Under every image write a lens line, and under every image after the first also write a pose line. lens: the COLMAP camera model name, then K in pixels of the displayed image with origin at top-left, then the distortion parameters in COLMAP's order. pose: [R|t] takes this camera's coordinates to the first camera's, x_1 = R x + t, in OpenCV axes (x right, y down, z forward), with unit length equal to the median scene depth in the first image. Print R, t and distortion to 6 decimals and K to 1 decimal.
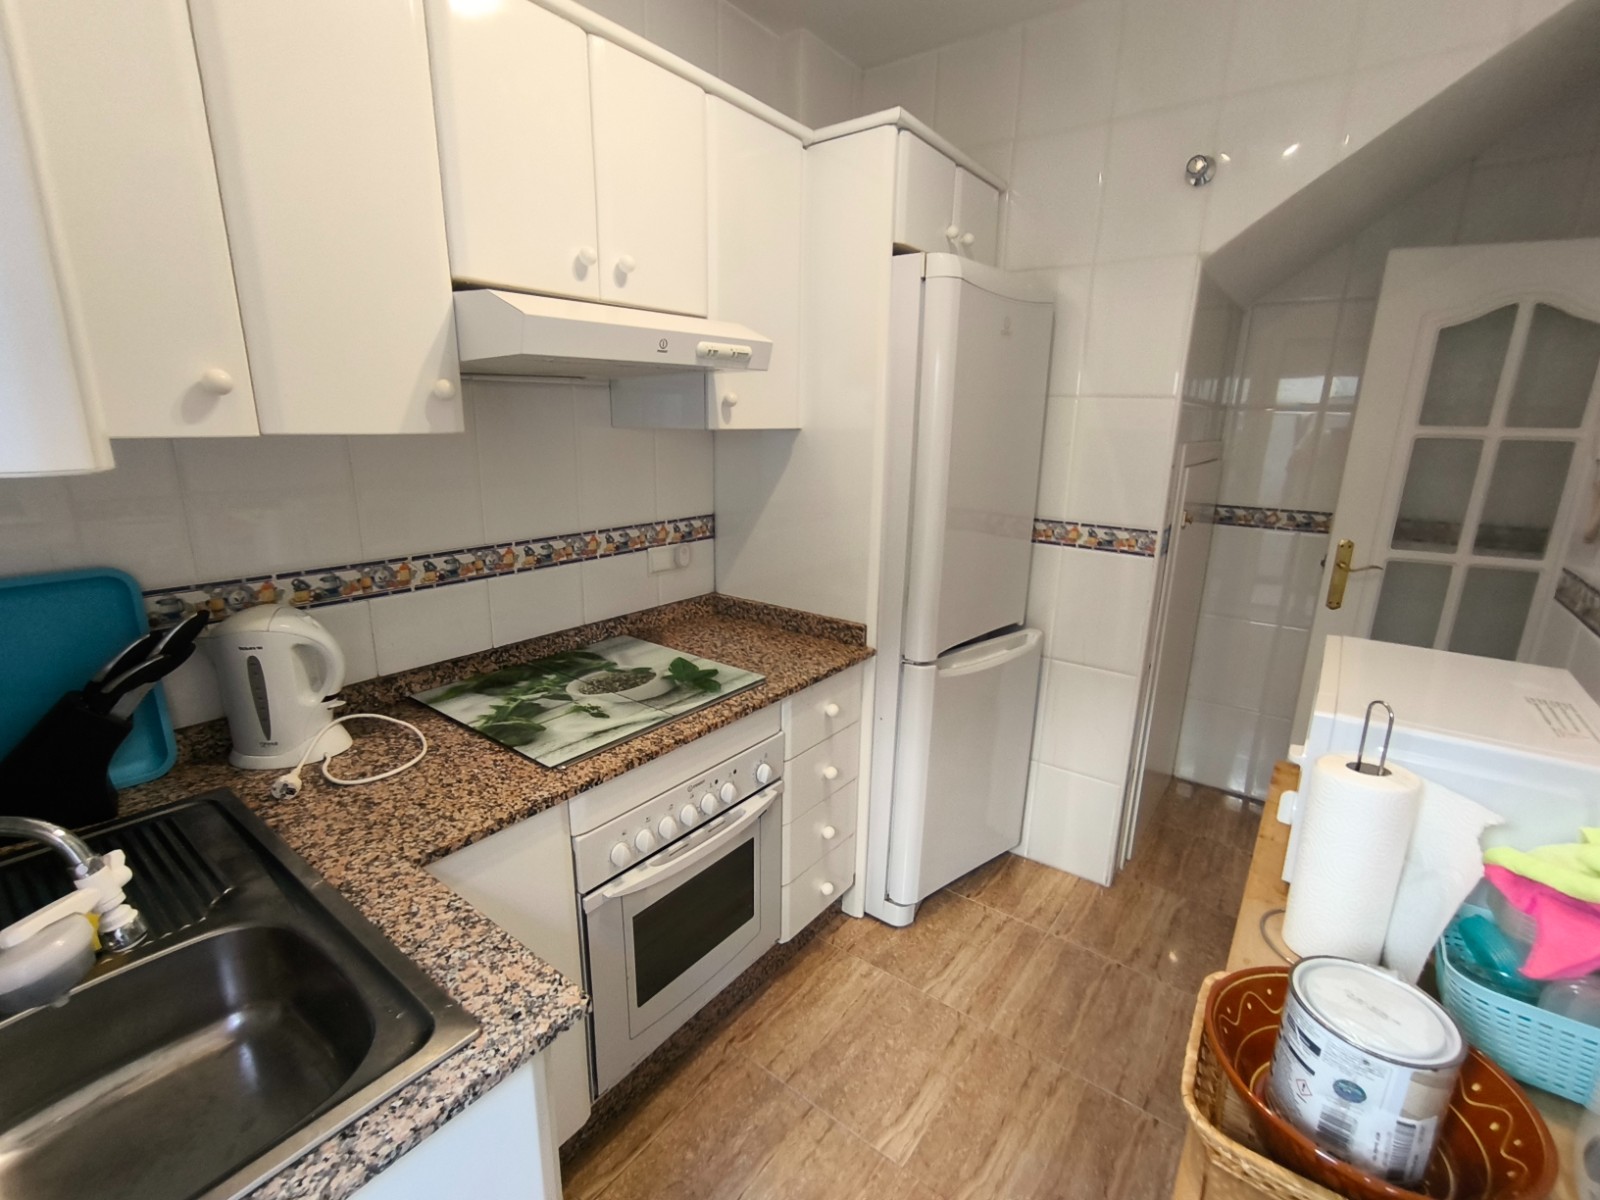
lens RADIAL K [[726.6, 0, 800.3], [0, 726.6, 607.1], [0, 0, 1]] dist [-0.002746, 0.001230]
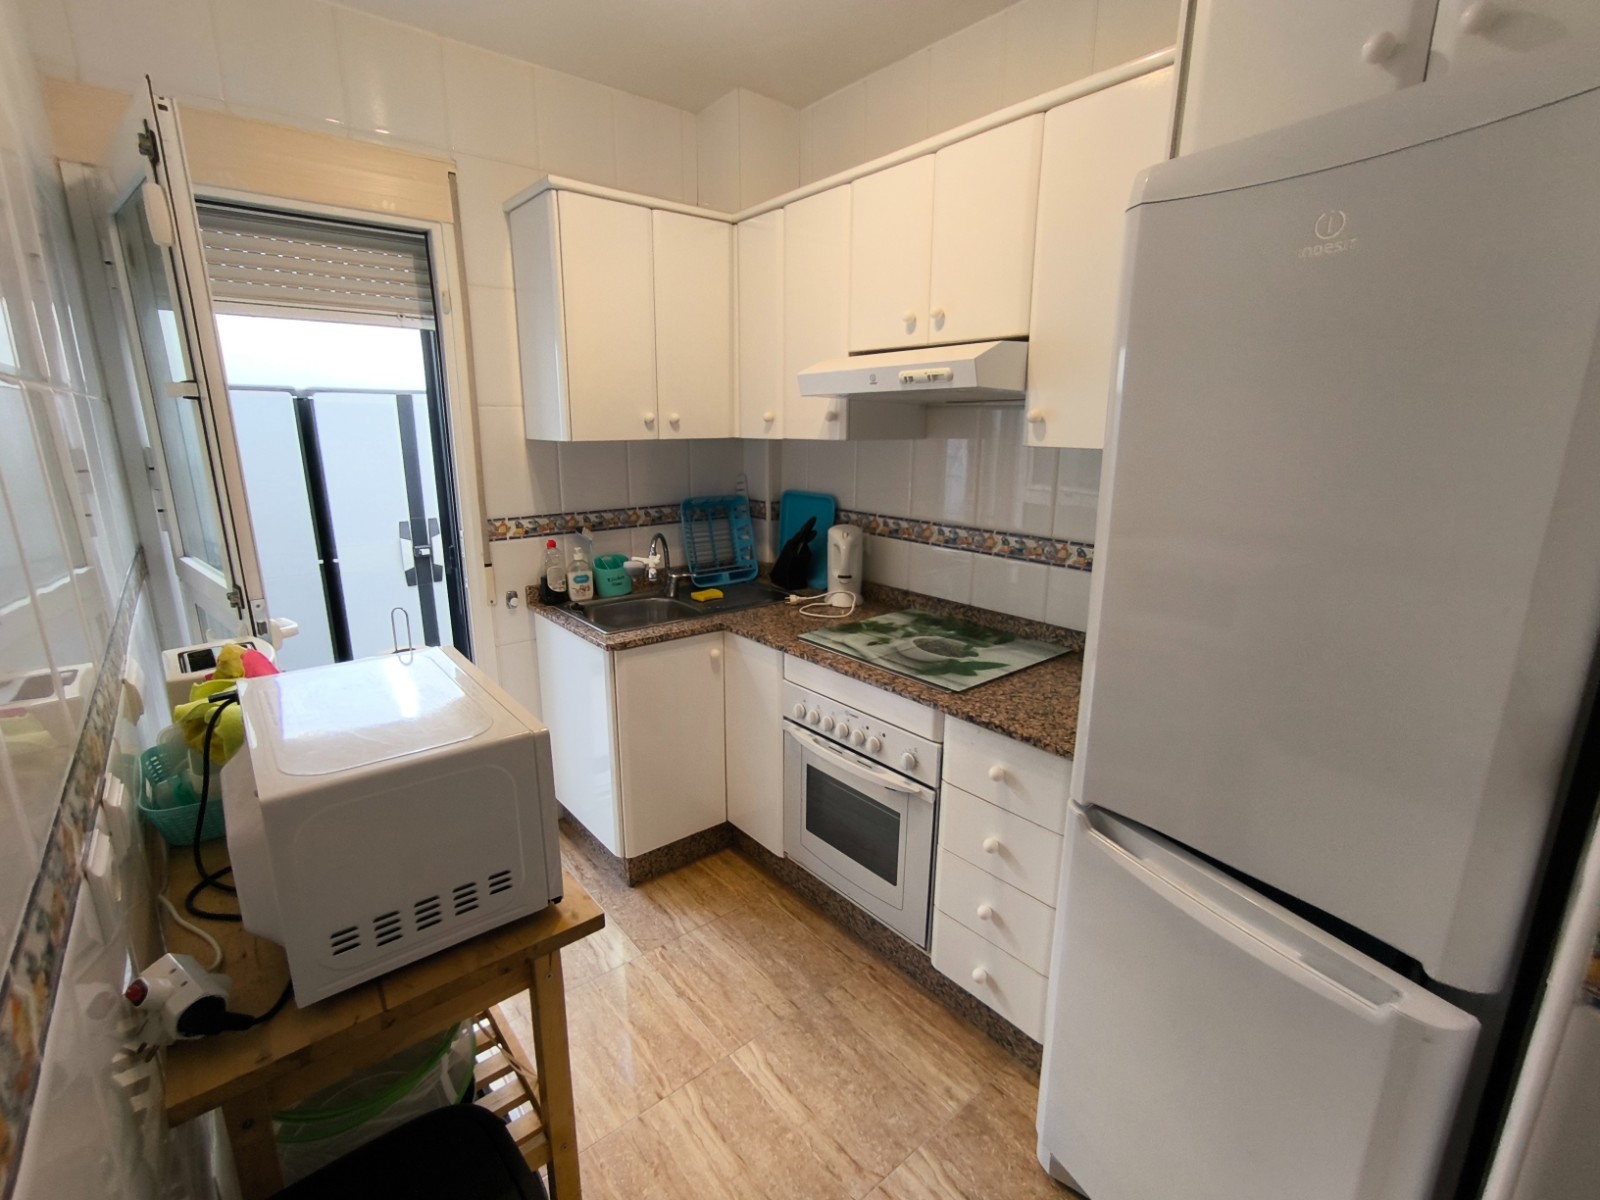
lens RADIAL K [[726.6, 0, 794.2], [0, 726.6, 607.3], [0, 0, 1]] dist [-0.002746, 0.001230]
pose [[-0.219015, 0.228109, -0.948683, 0.956756], [-0.259255, 0.923734, 0.281962, -0.242973], [0.940648, 0.307705, -0.143173, 0.927370]]
